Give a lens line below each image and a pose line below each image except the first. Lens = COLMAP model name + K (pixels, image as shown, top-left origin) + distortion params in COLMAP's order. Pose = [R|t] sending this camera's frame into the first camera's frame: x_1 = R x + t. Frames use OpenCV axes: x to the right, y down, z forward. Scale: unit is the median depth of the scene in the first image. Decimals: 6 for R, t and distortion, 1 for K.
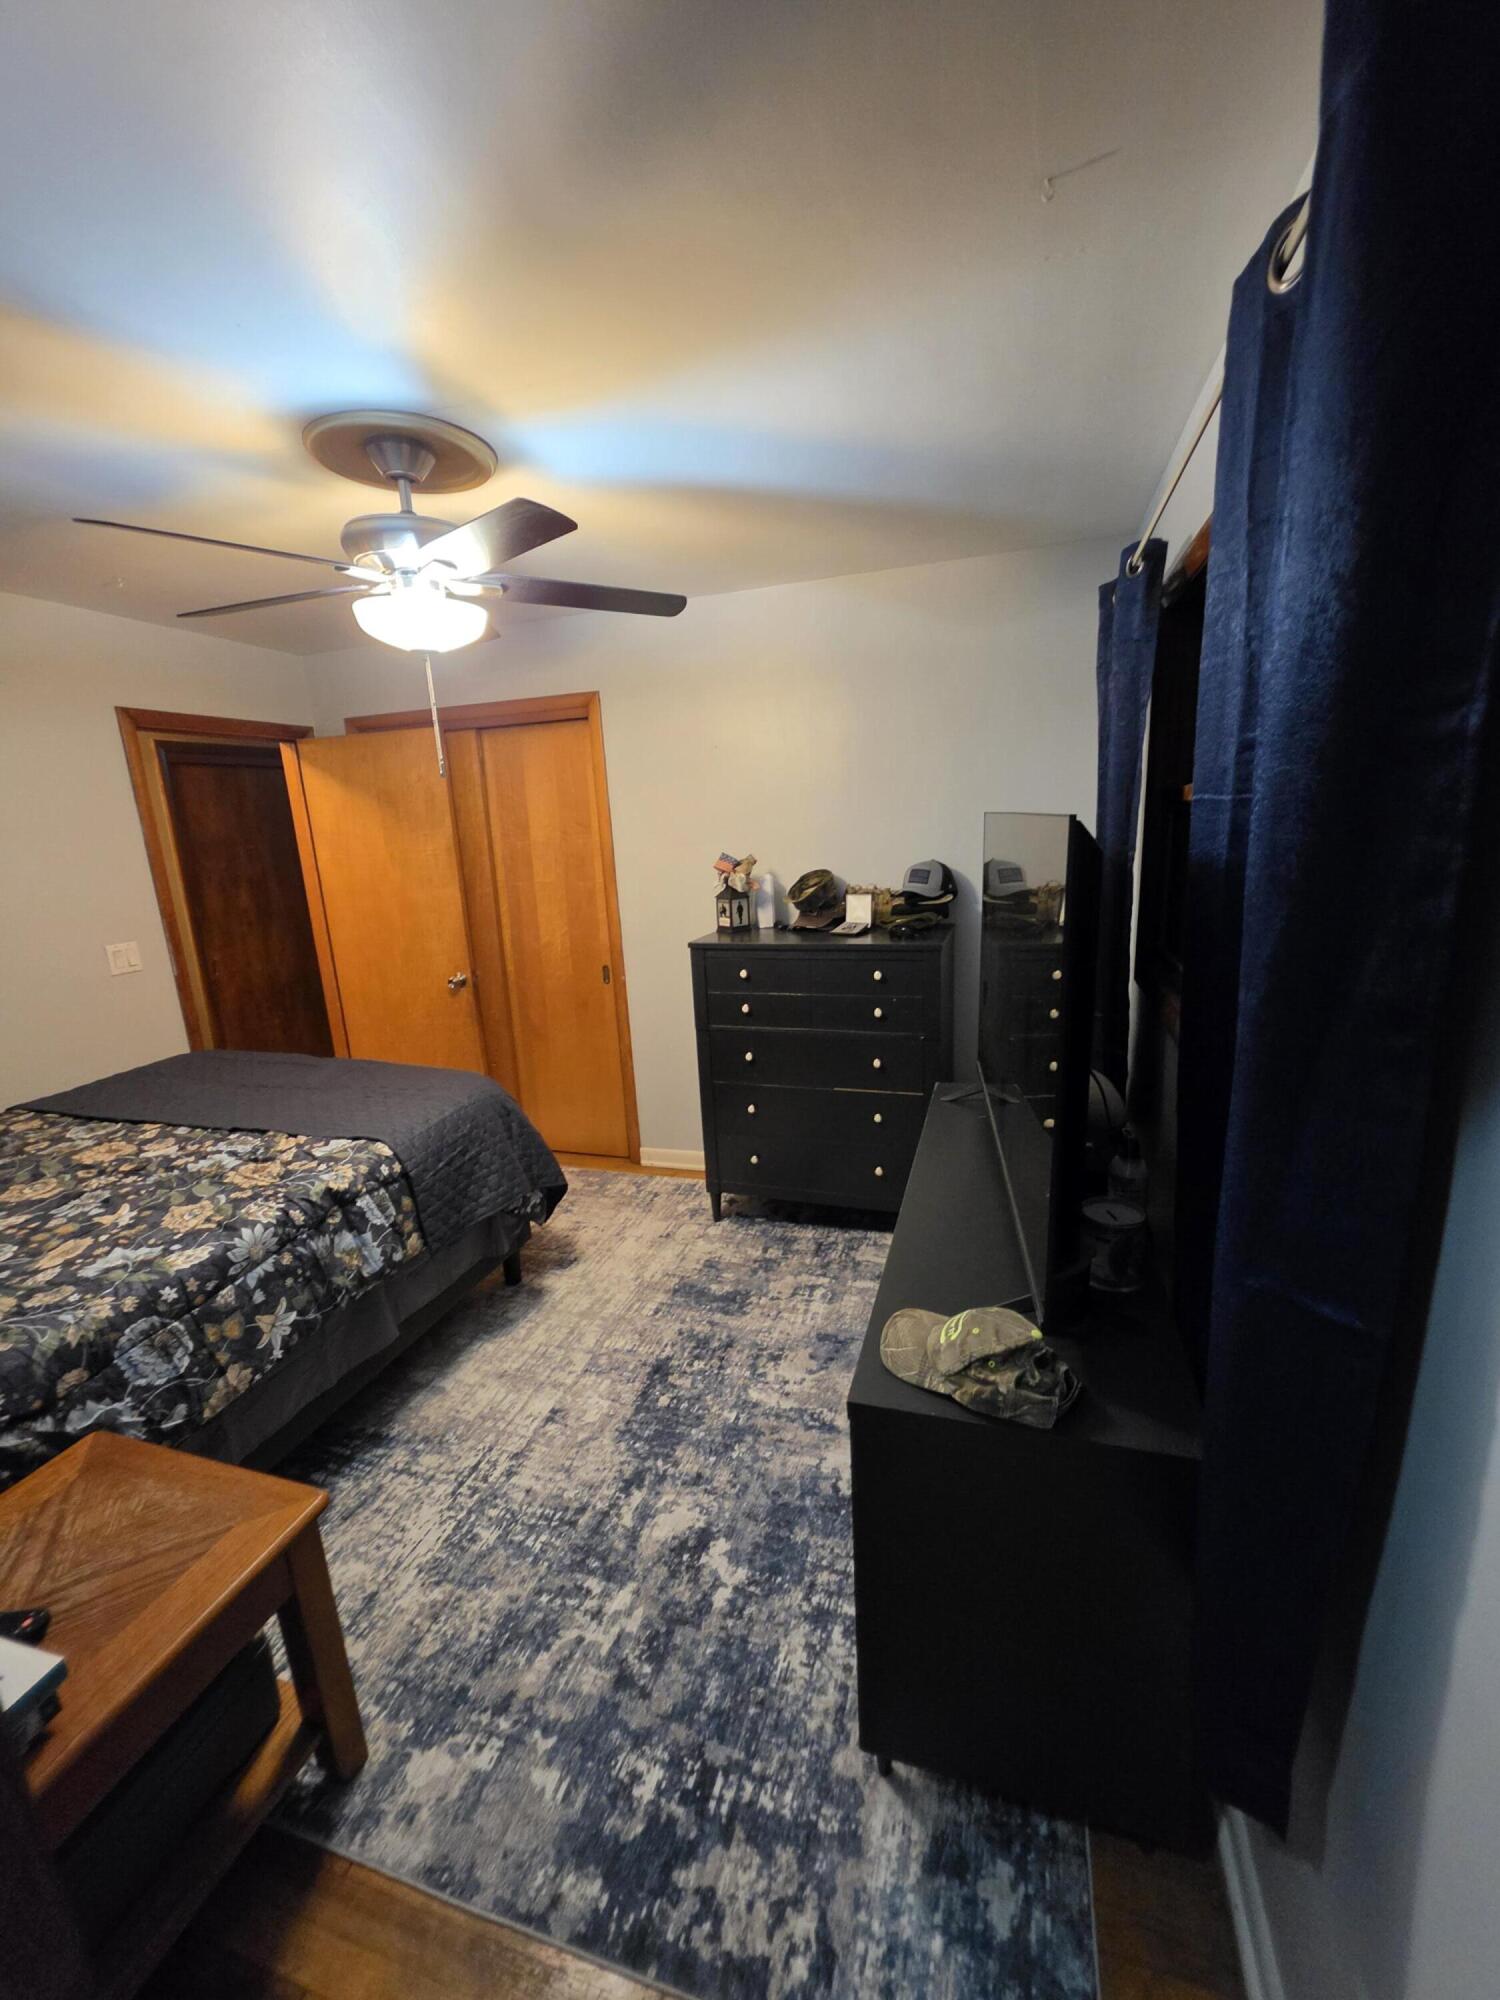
lens RADIAL K [[802.5, 0, 759.8], [0, 802.5, 999.2], [0, 0, 1]] dist [-0.004277, 0.000674]
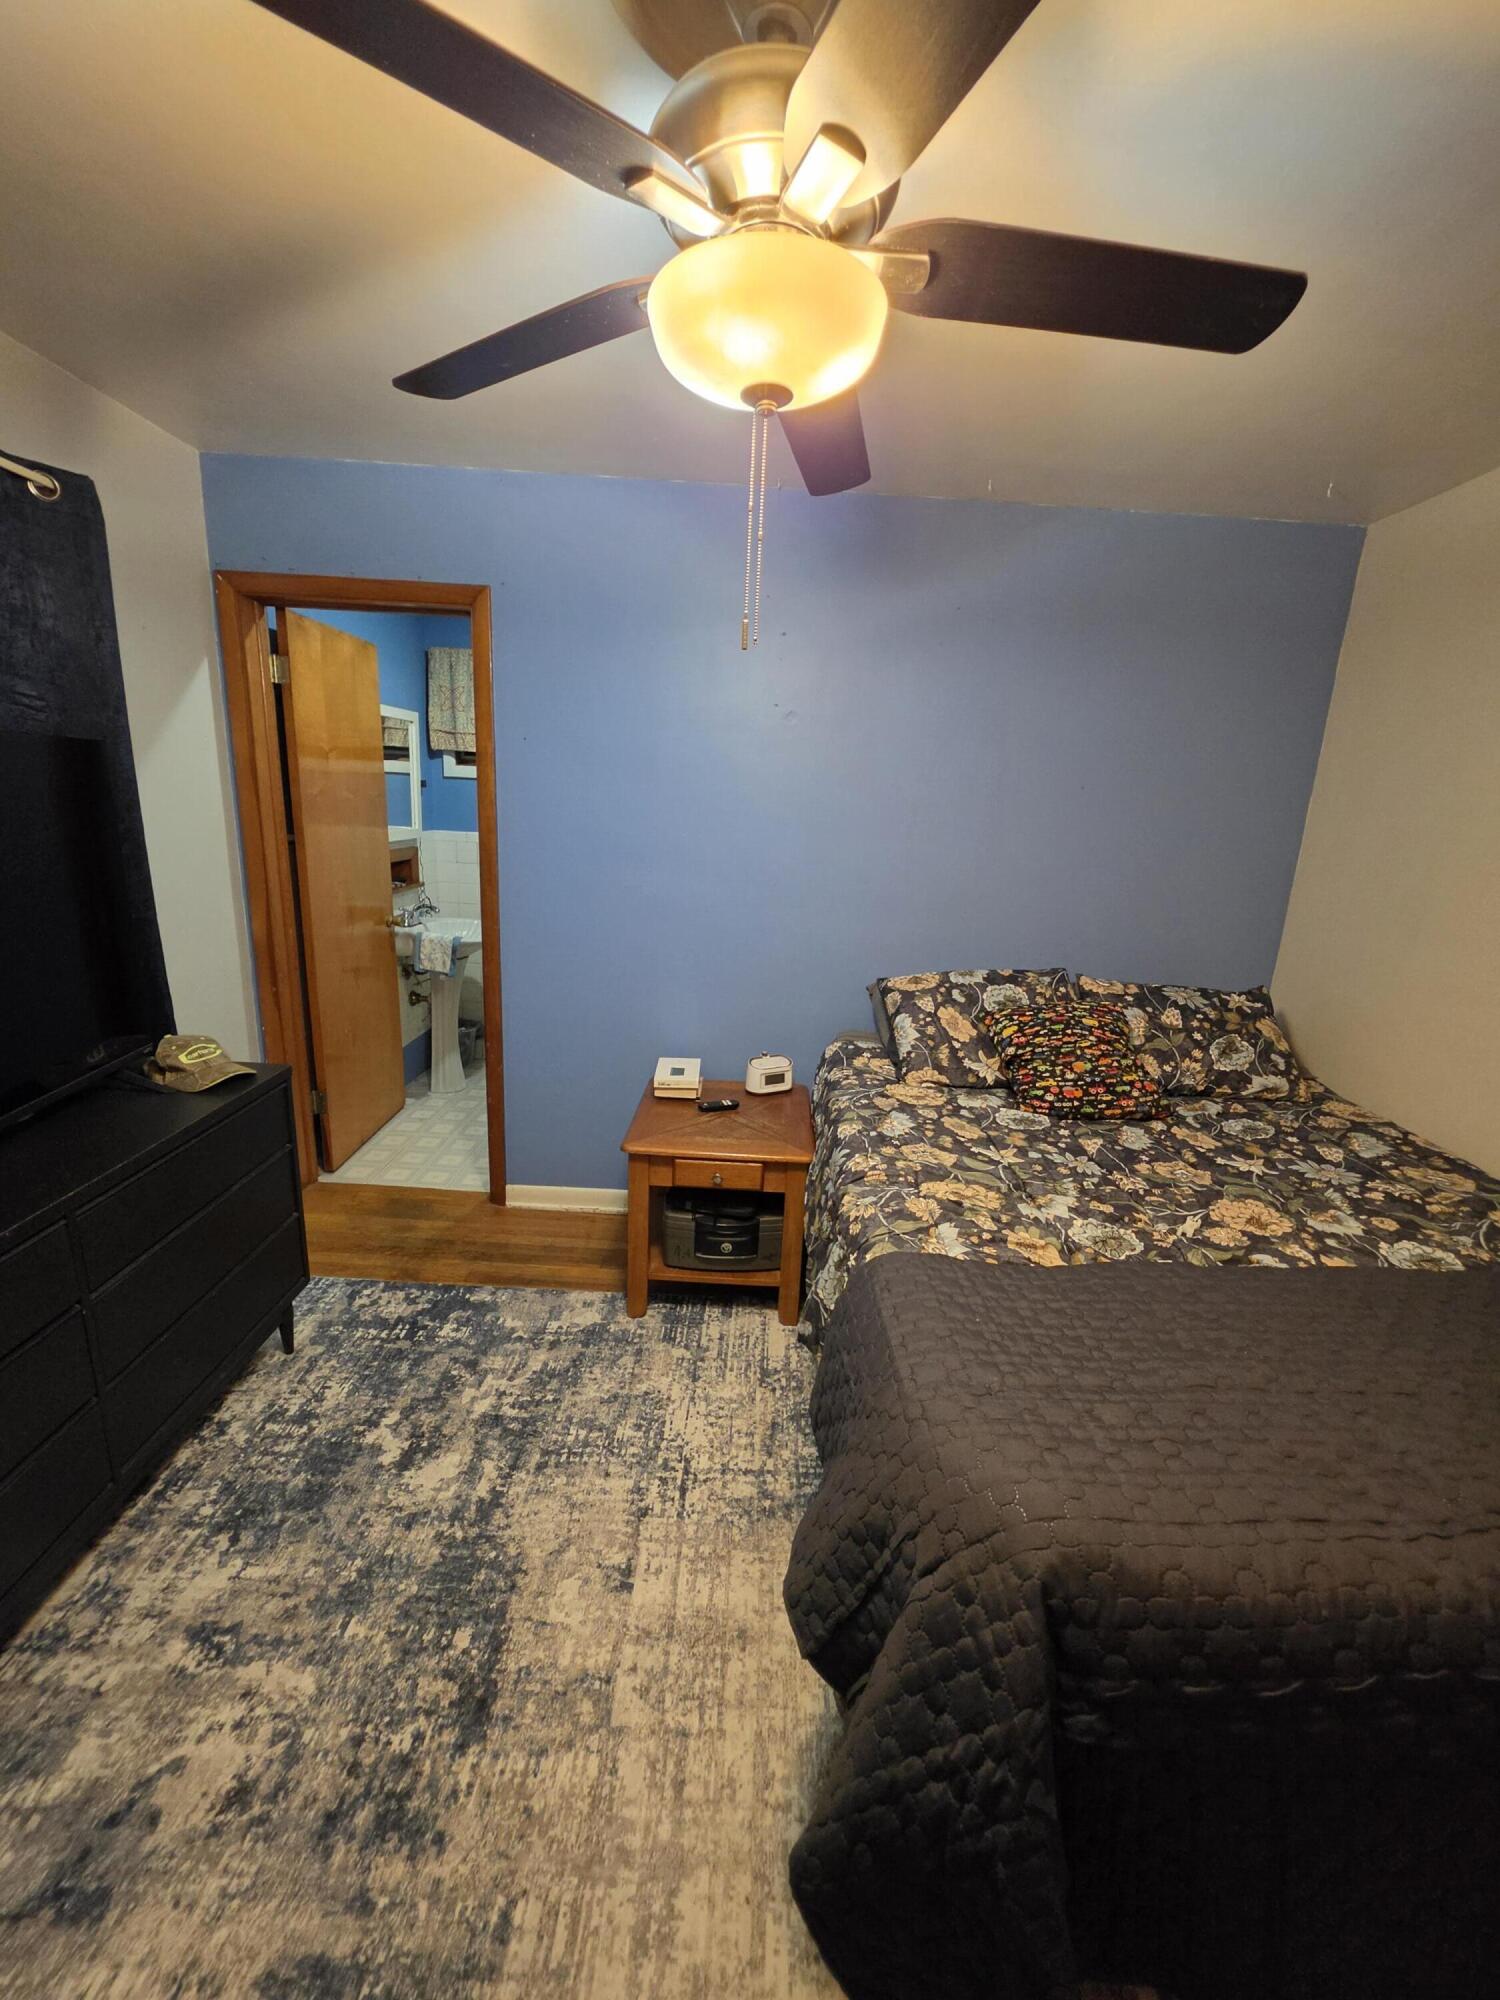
lens RADIAL K [[802.5, 0, 759.8], [0, 802.5, 999.2], [0, 0, 1]] dist [-0.004277, 0.000674]
pose [[-0.956118, 0.070667, -0.284331, -0.215589], [-0.071019, 0.885631, 0.458927, -0.295245], [0.284243, 0.458981, -0.841749, 1.466089]]
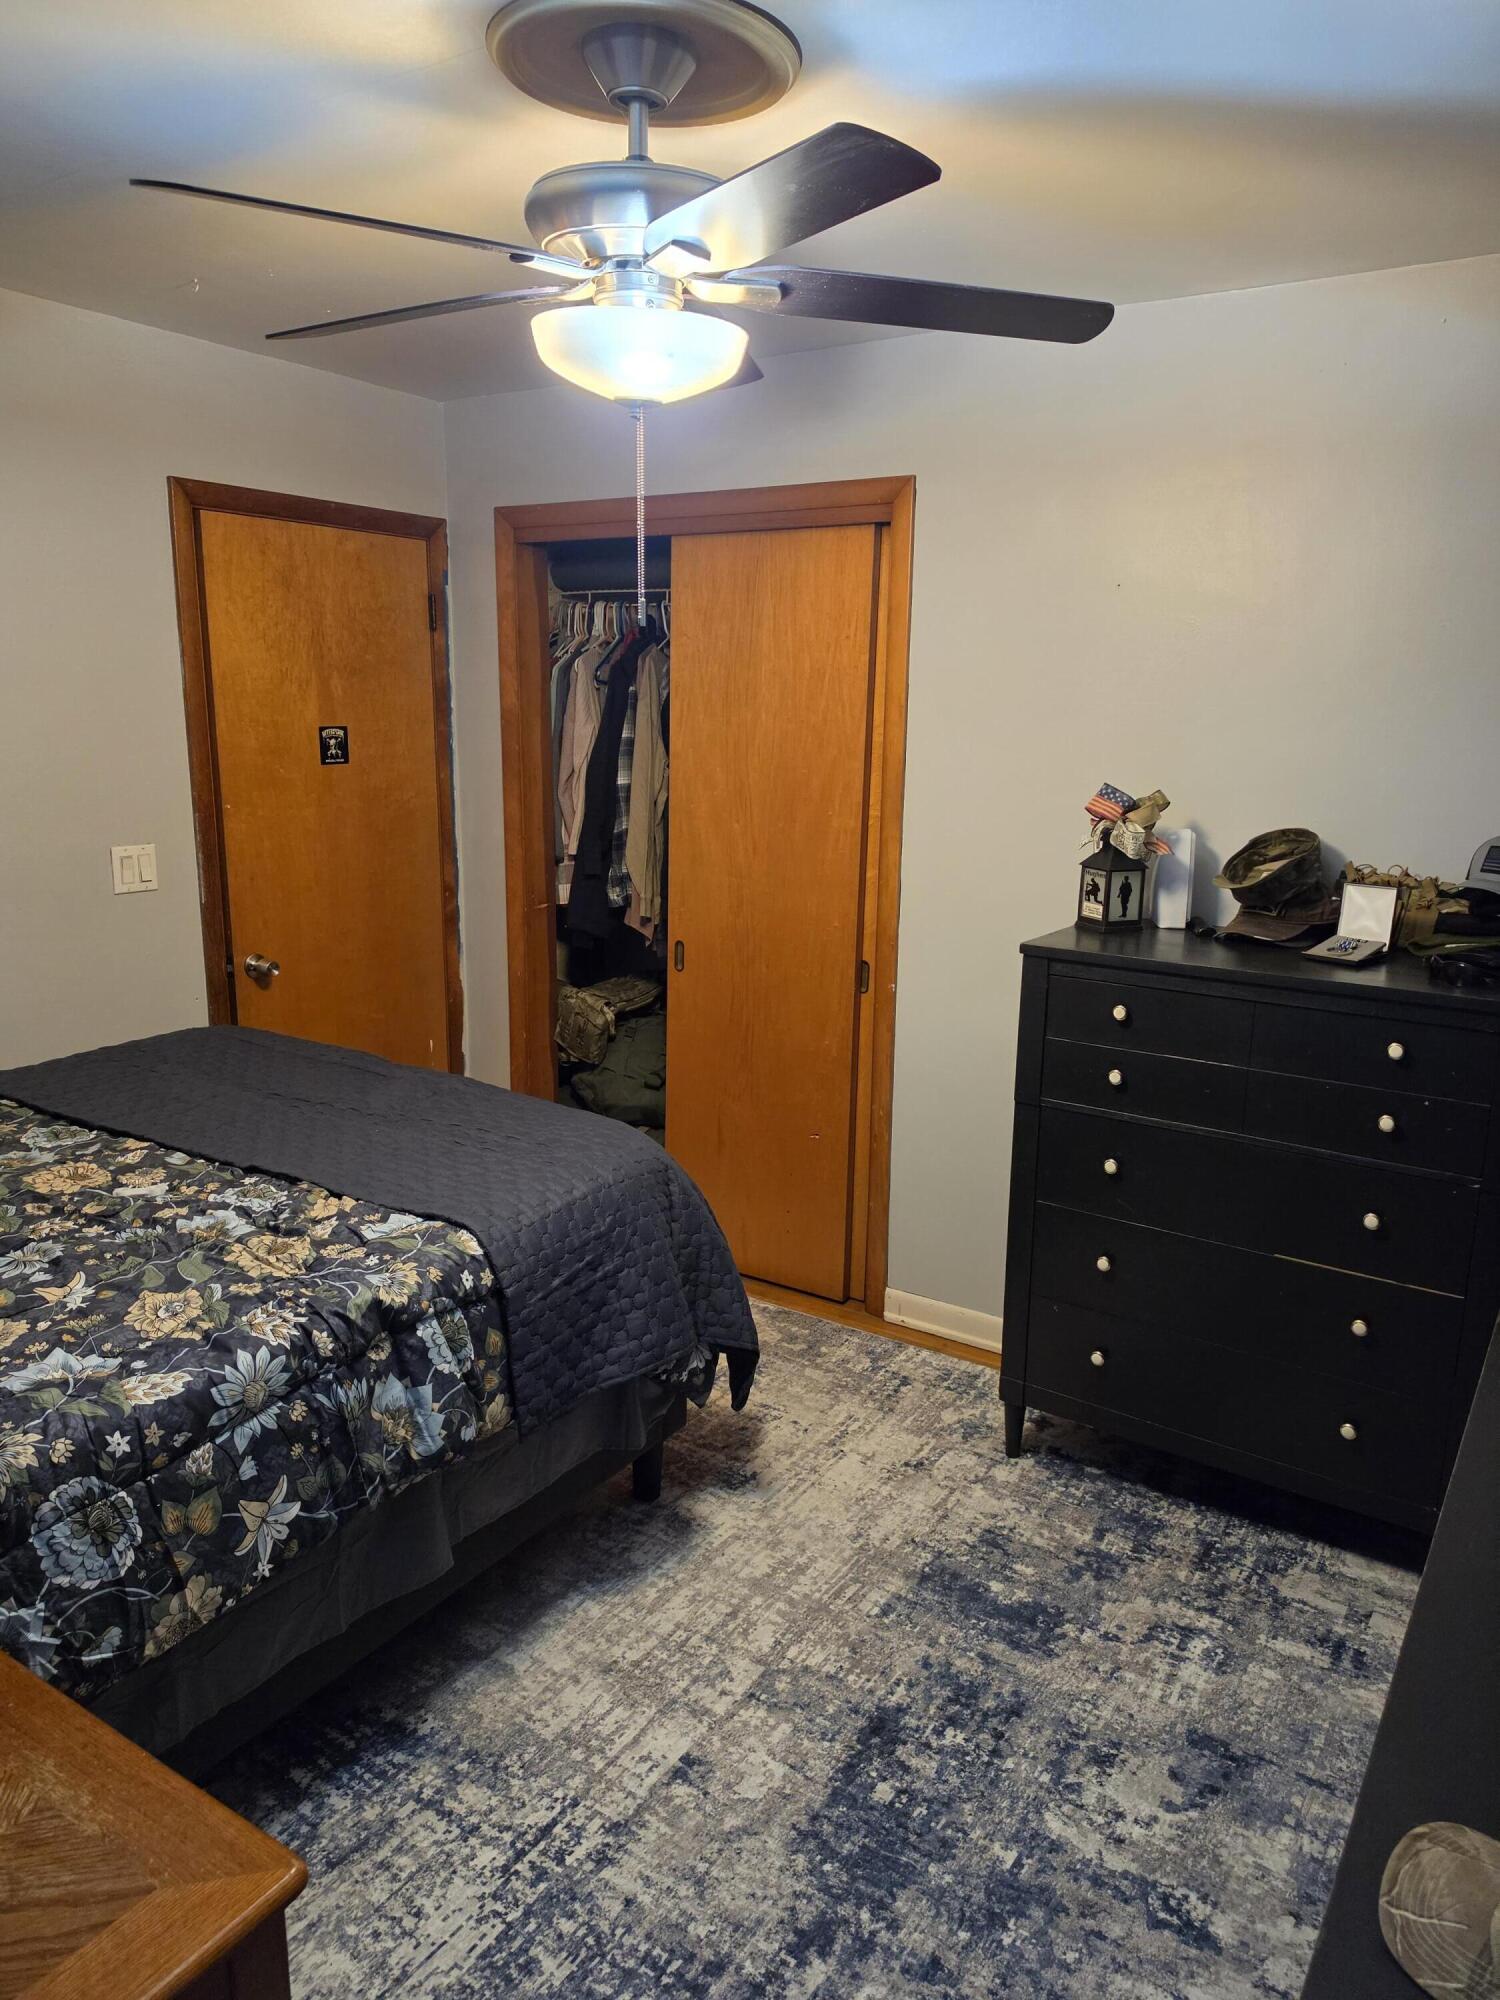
lens RADIAL K [[1381.6, 0, 759.9], [0, 1381.6, 996.2], [0, 0, 1]] dist [0.074623, -0.106457]
pose [[0.961378, 0.120837, -0.247288, -0.033635], [-0.122346, 0.992444, 0.009316, -0.030841], [0.246545, 0.021298, 0.968897, 0.059293]]
